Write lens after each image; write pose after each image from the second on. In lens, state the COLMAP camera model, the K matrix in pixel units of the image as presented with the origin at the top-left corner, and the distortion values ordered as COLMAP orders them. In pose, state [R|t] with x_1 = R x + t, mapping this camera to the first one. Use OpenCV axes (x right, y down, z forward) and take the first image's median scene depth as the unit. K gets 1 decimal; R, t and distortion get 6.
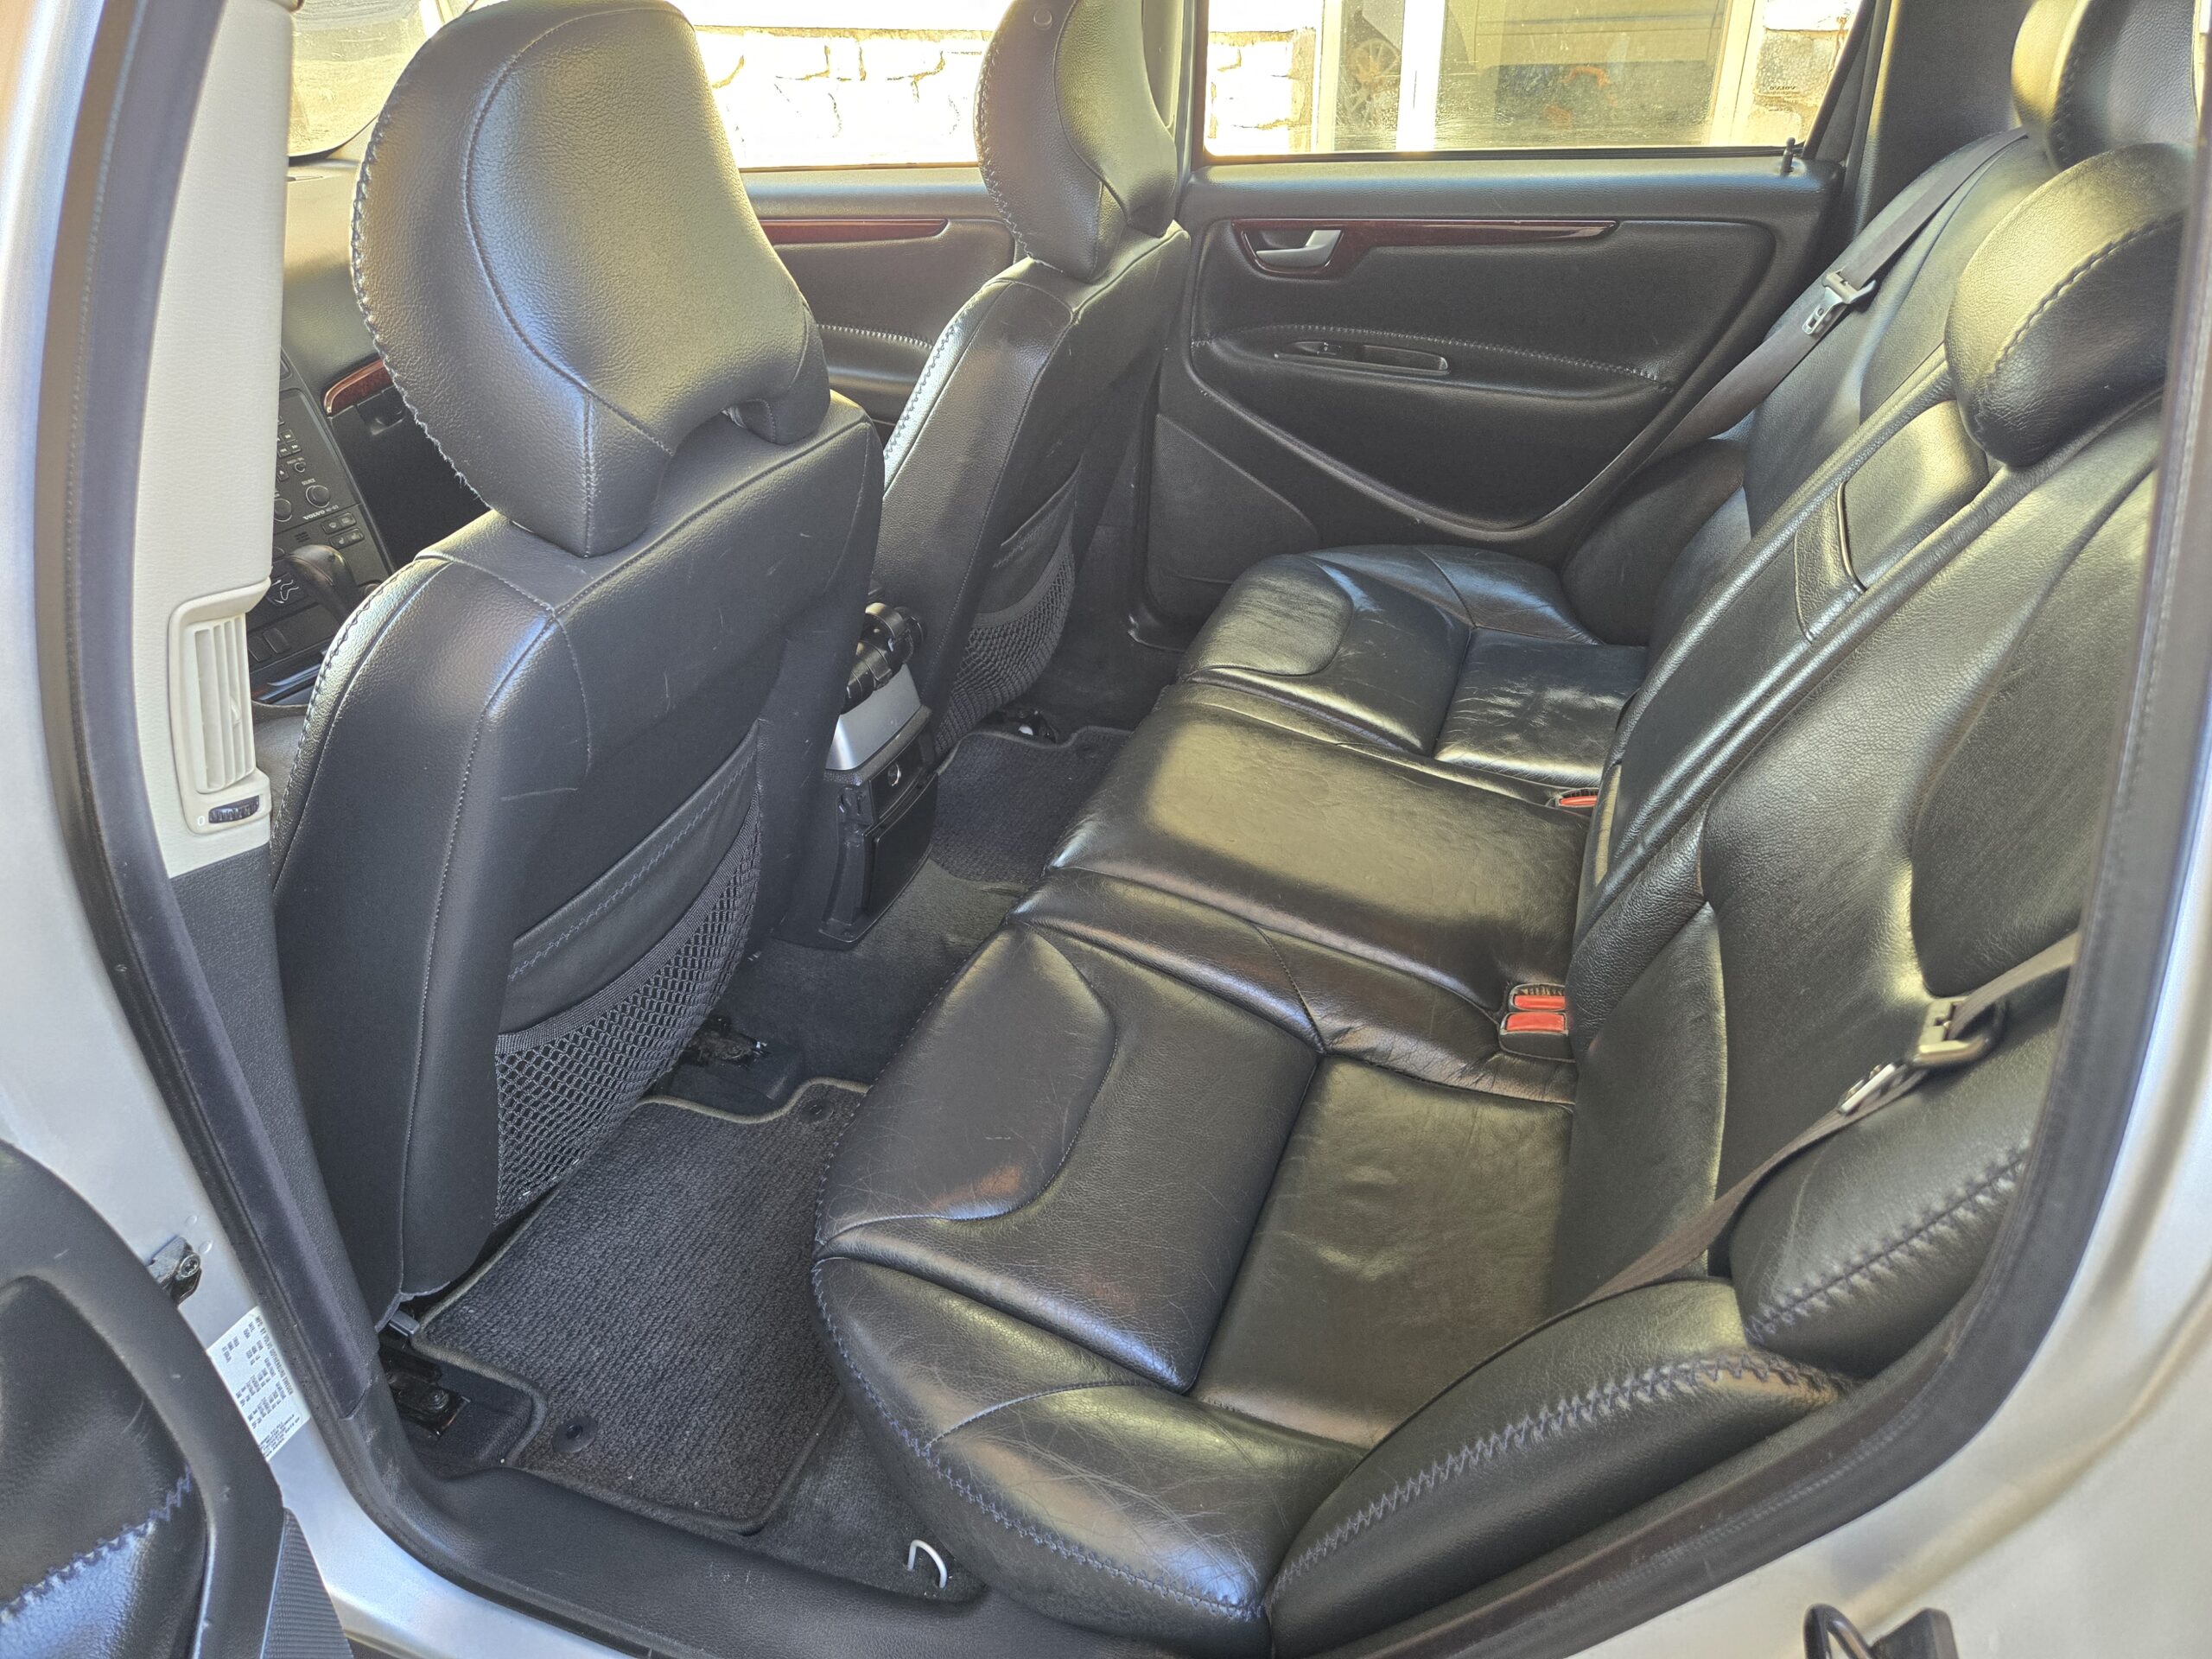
lens RADIAL K [[1465.5, 0, 1115.3], [0, 1465.5, 843.7], [0, 0, 1]] dist [0.136372, -0.132587]
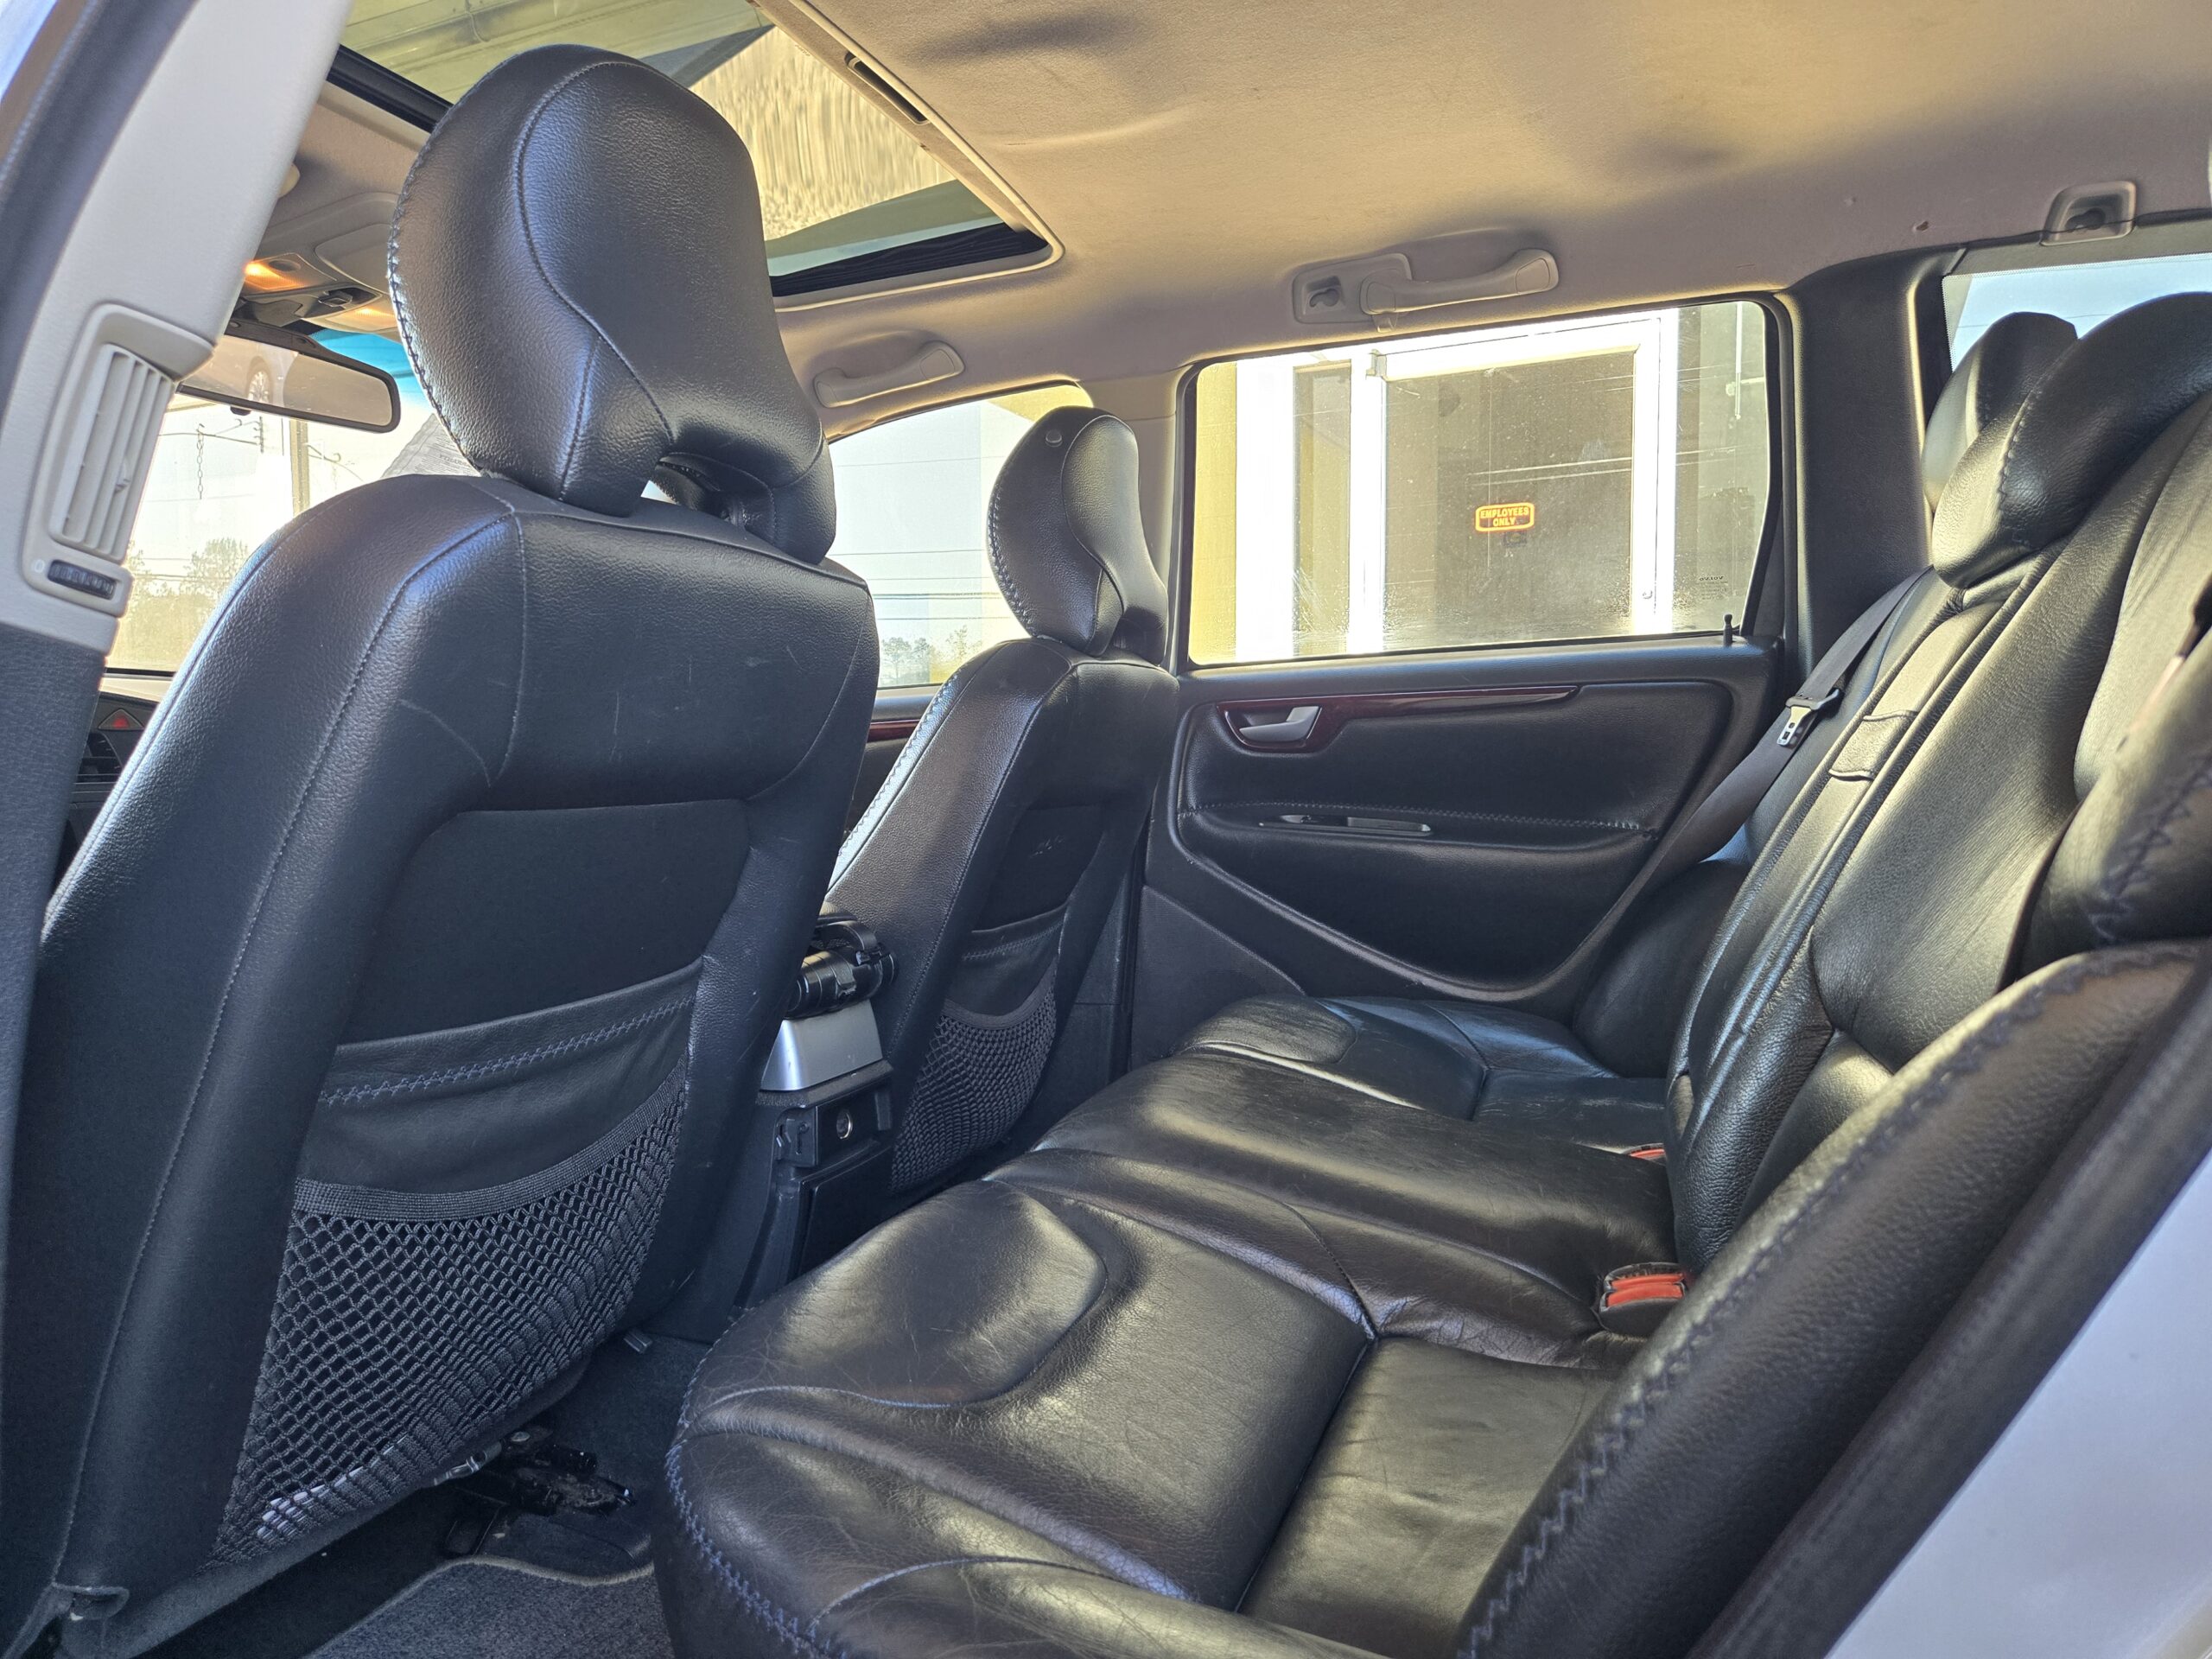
lens RADIAL K [[1480.0, 0, 1100.5], [0, 1480.0, 828.6], [0, 0, 1]] dist [0.080228, -0.072300]
pose [[0.999618, 0.026101, 0.009102, -0.013764], [-0.017838, 0.860631, -0.508917, 0.240784], [-0.021116, 0.508560, 0.860768, 0.163230]]
